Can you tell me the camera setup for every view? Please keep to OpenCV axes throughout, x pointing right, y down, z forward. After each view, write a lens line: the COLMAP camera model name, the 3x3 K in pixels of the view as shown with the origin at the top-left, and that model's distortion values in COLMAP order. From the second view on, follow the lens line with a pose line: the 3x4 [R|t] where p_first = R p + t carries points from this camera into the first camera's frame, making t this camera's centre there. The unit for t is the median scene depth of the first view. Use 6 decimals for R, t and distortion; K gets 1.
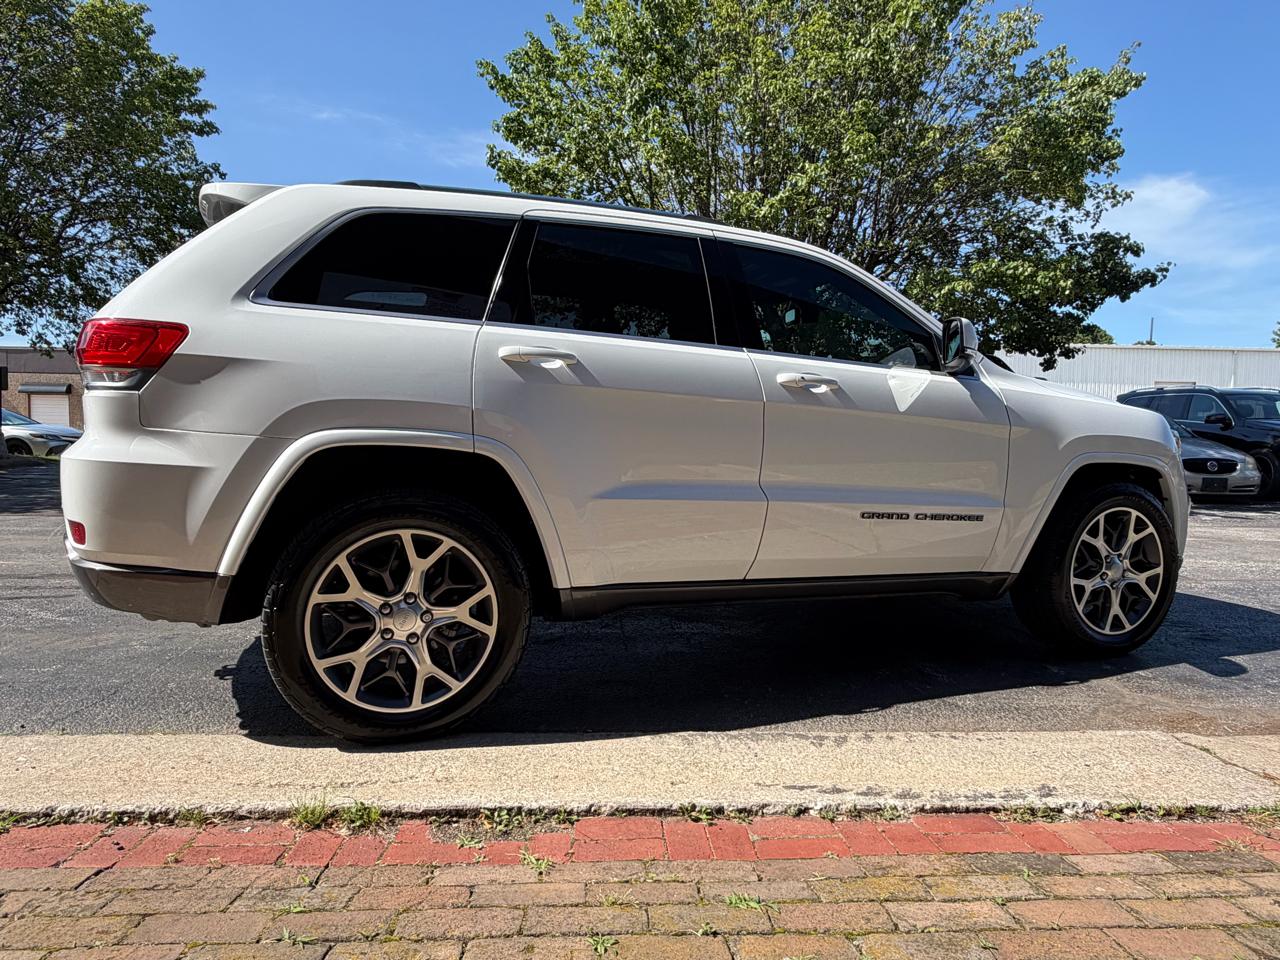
lens RADIAL K [[798.9, 0, 653.0], [0, 798.9, 476.2], [0, 0, 1]] dist [-0.002962, 0.002599]
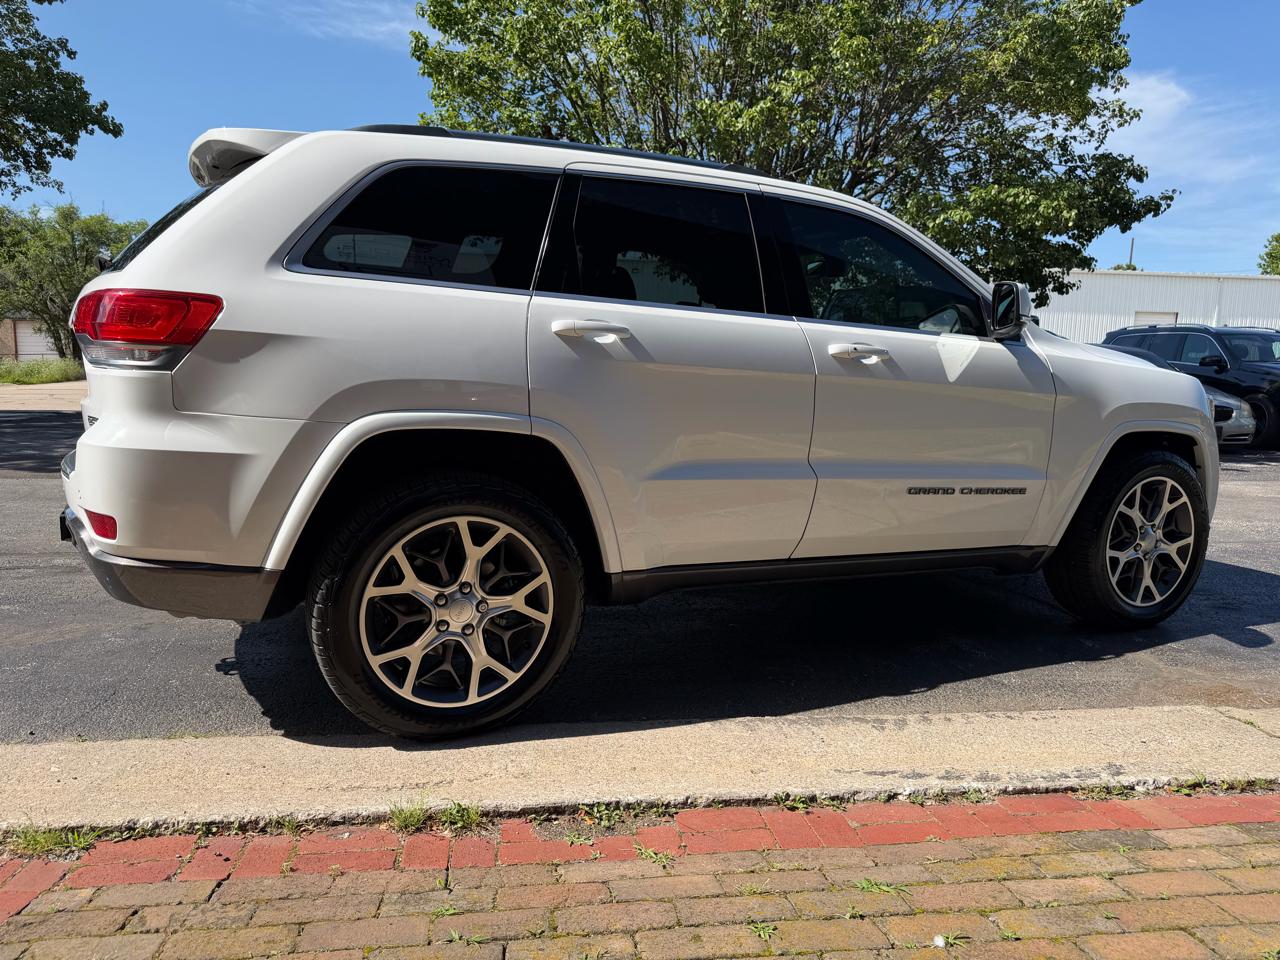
lens RADIAL K [[909.1, 0, 649.3], [0, 909.1, 486.0], [0, 0, 1]] dist [0.032169, -0.037717]
pose [[0.996707, -0.006038, 0.080864, -0.159462], [-0.000332, 0.996911, 0.078533, -0.049327], [-0.081088, -0.078301, 0.993627, -0.074483]]
